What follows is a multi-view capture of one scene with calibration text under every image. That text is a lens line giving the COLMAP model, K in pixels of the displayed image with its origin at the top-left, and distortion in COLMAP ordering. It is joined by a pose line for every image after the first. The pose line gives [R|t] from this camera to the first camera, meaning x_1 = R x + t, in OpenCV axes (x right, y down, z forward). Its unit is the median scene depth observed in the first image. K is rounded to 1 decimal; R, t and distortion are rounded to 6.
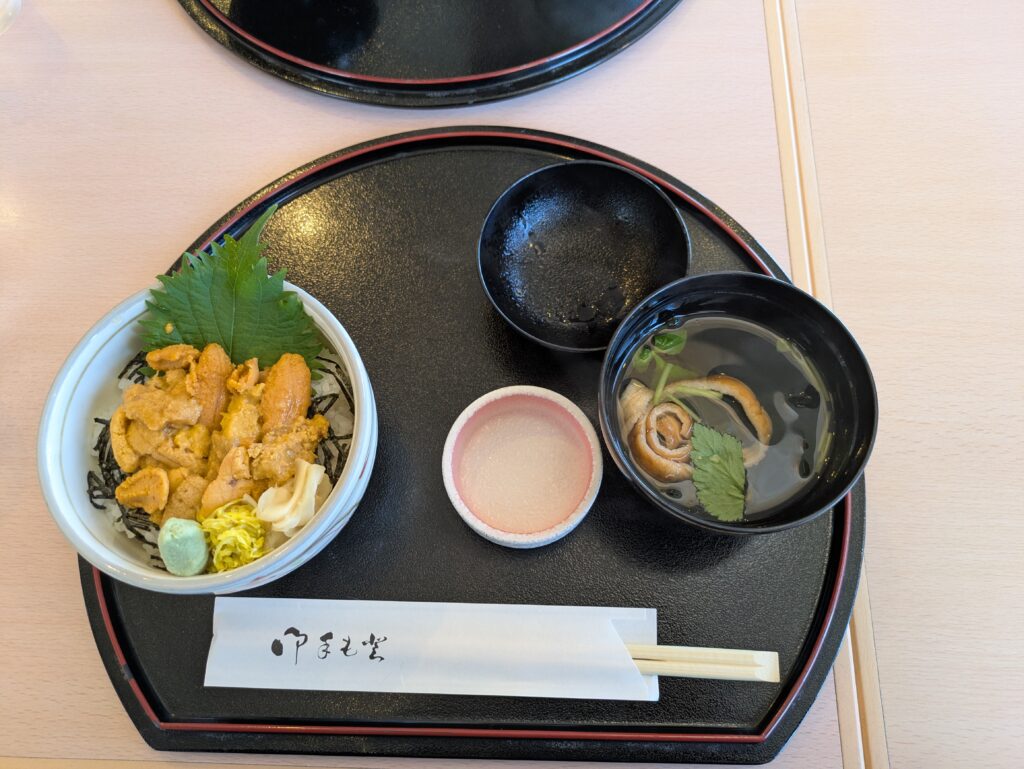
lens RADIAL K [[732.3, 0, 512.0], [0, 732.3, 384.5], [0, 0, 1]] dist [-0.000035, -0.001980]
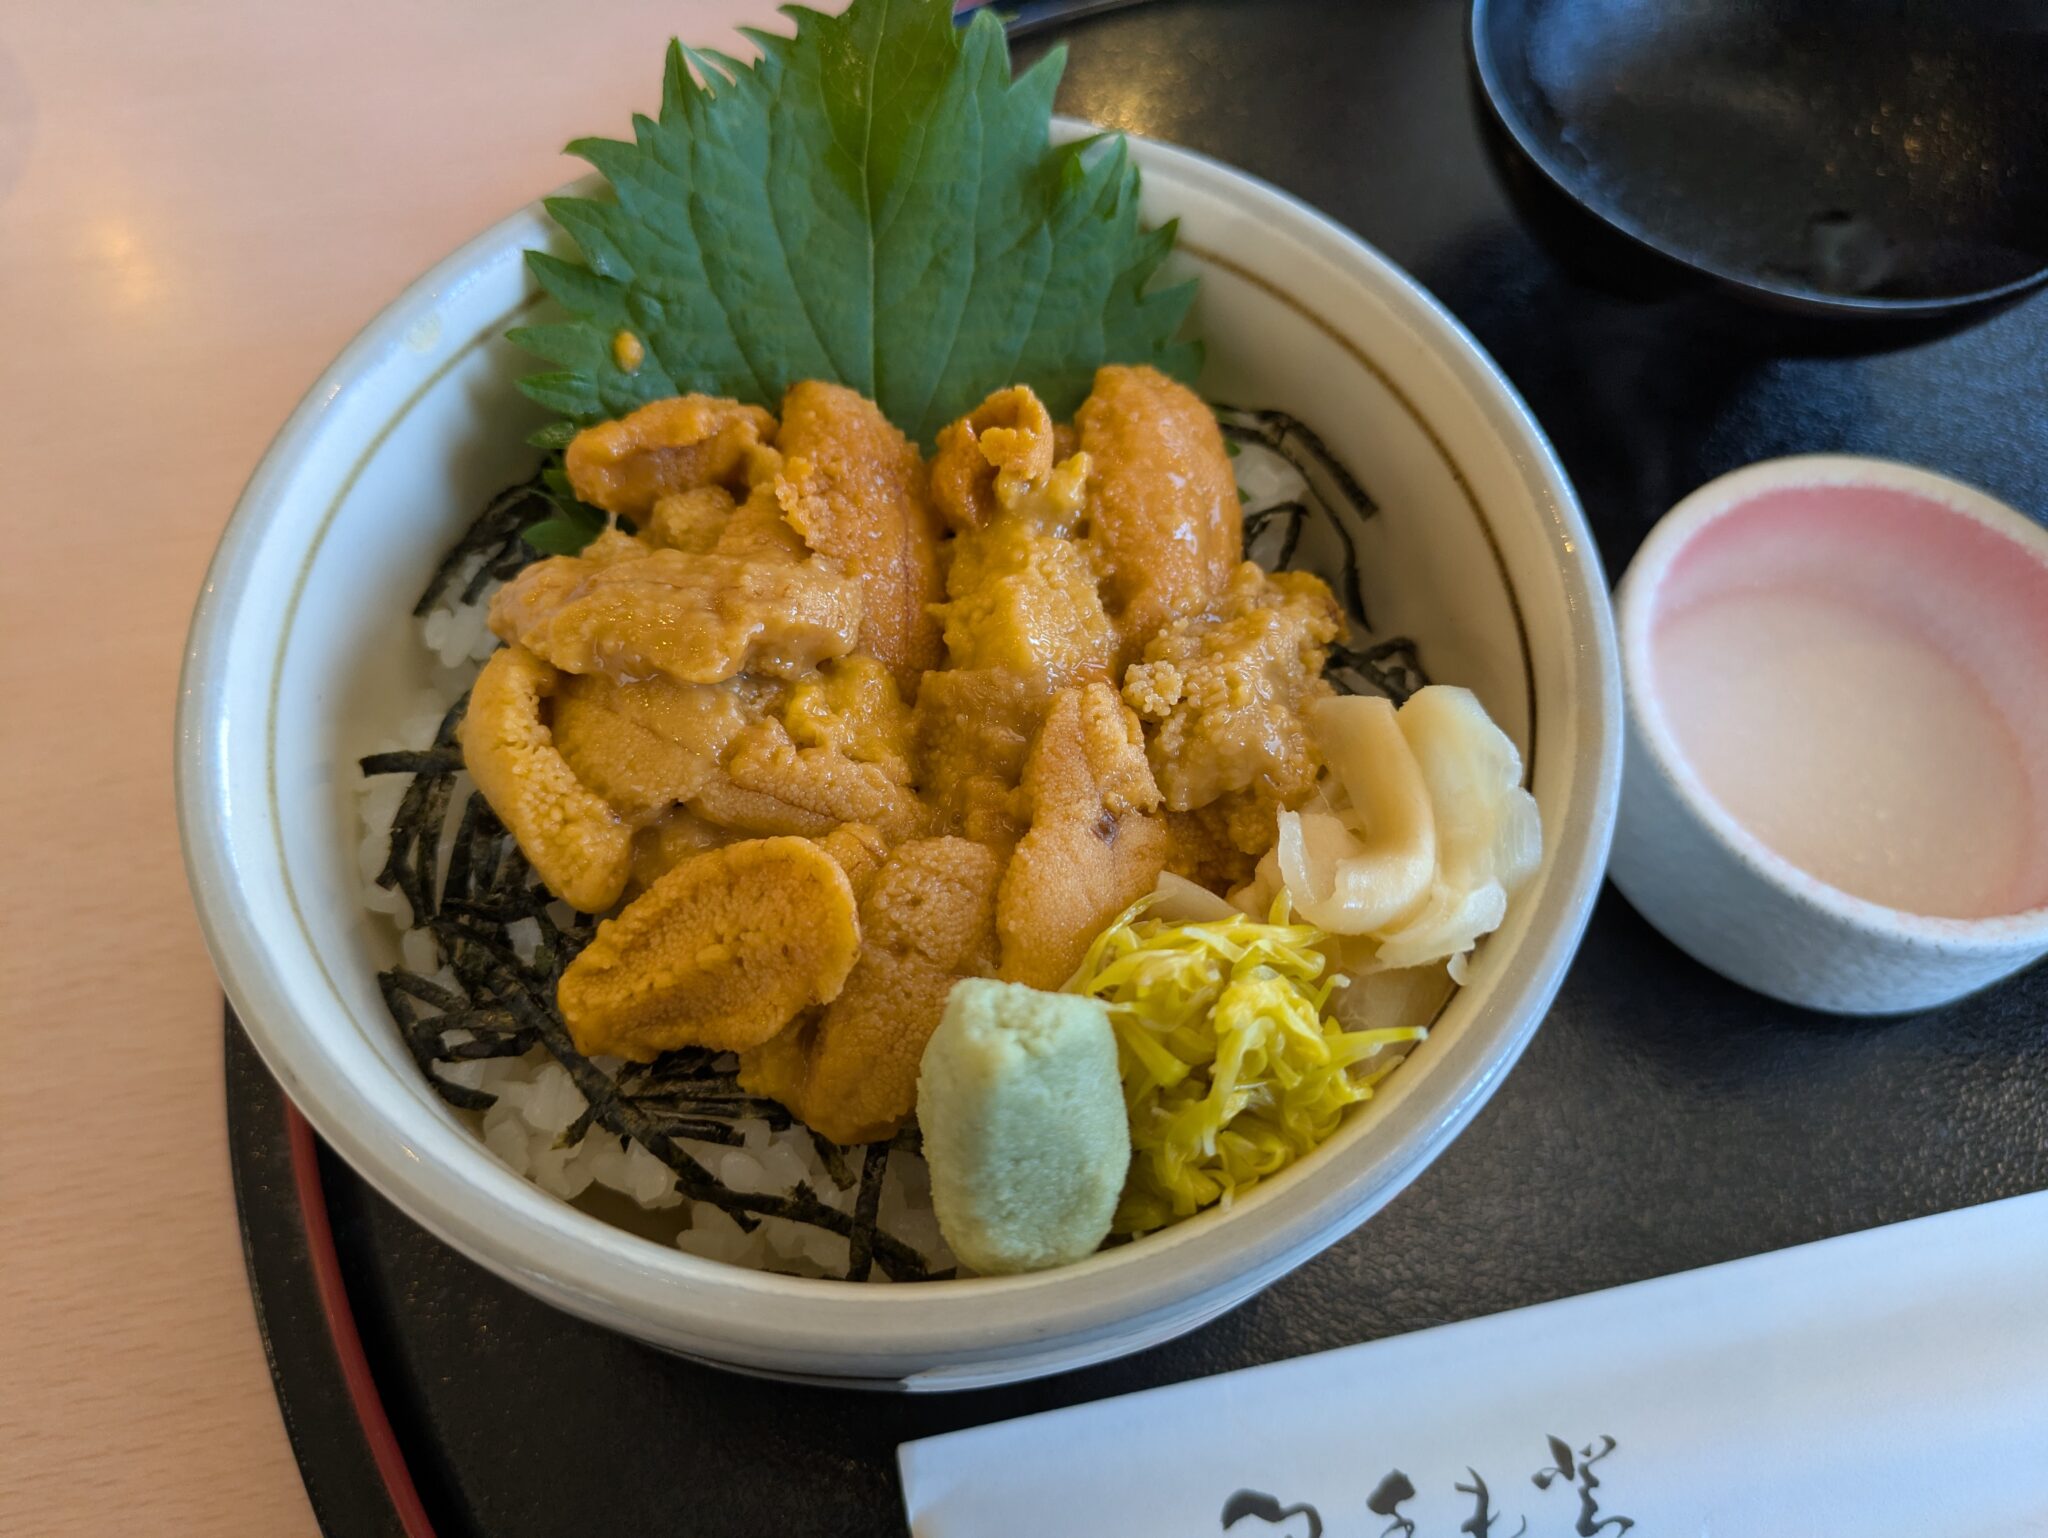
lens RADIAL K [[1518.9, 0, 1024.0], [0, 1518.9, 769.0], [0, 0, 1]] dist [-0.002263, -0.007895]
pose [[0.973292, -0.177065, 0.146116, -0.456354], [0.198300, 0.969132, -0.146490, 0.173748], [-0.115667, 0.171552, 0.978361, 0.518542]]
